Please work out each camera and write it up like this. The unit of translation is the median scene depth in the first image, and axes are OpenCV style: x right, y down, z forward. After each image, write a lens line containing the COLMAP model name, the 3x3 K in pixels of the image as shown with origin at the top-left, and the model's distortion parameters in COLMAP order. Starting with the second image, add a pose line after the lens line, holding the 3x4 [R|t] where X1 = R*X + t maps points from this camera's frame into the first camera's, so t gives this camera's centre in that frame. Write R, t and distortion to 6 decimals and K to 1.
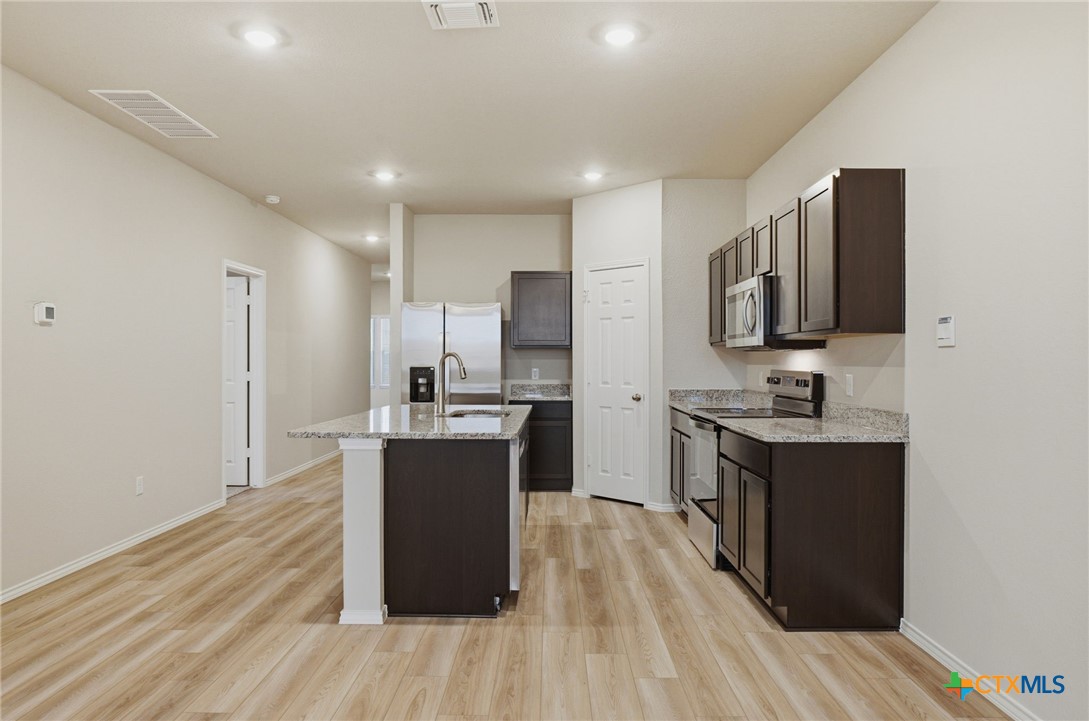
lens RADIAL K [[704.0, 0, 544.5], [0, 704.0, 360.5], [0, 0, 1]] dist [-0.022361, 0.001176]
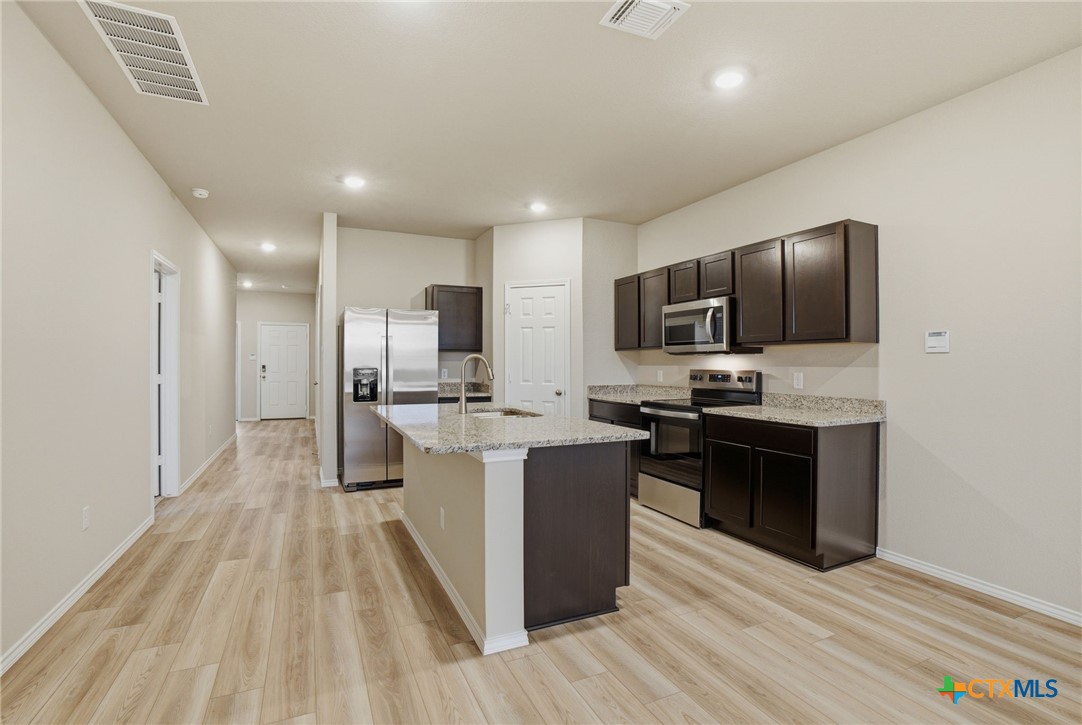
lens RADIAL K [[503.2, 0, 541.0], [0, 503.2, 362.5], [0, 0, 1]] dist [-0.063974, 0.022153]
pose [[0.903592, -0.000550, 0.428393, -0.354734], [0.000134, 0.999999, 0.001002, -0.000814], [-0.428393, -0.000848, 0.903592, 0.281868]]
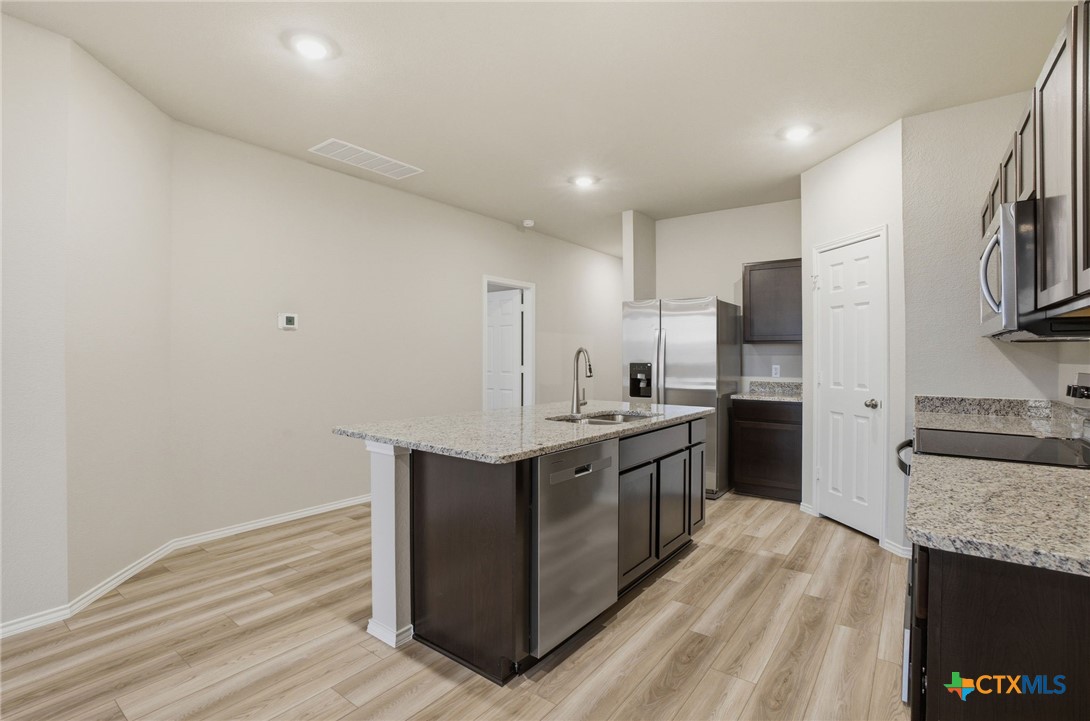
lens RADIAL K [[514.3, 0, 538.4], [0, 514.3, 355.4], [0, 0, 1]] dist [-0.069787, 0.022382]
pose [[0.801131, 0.000397, -0.598490, 0.216514], [-0.001796, 0.999997, -0.001740, -0.000341], [0.598487, 0.002469, 0.801129, 0.420443]]
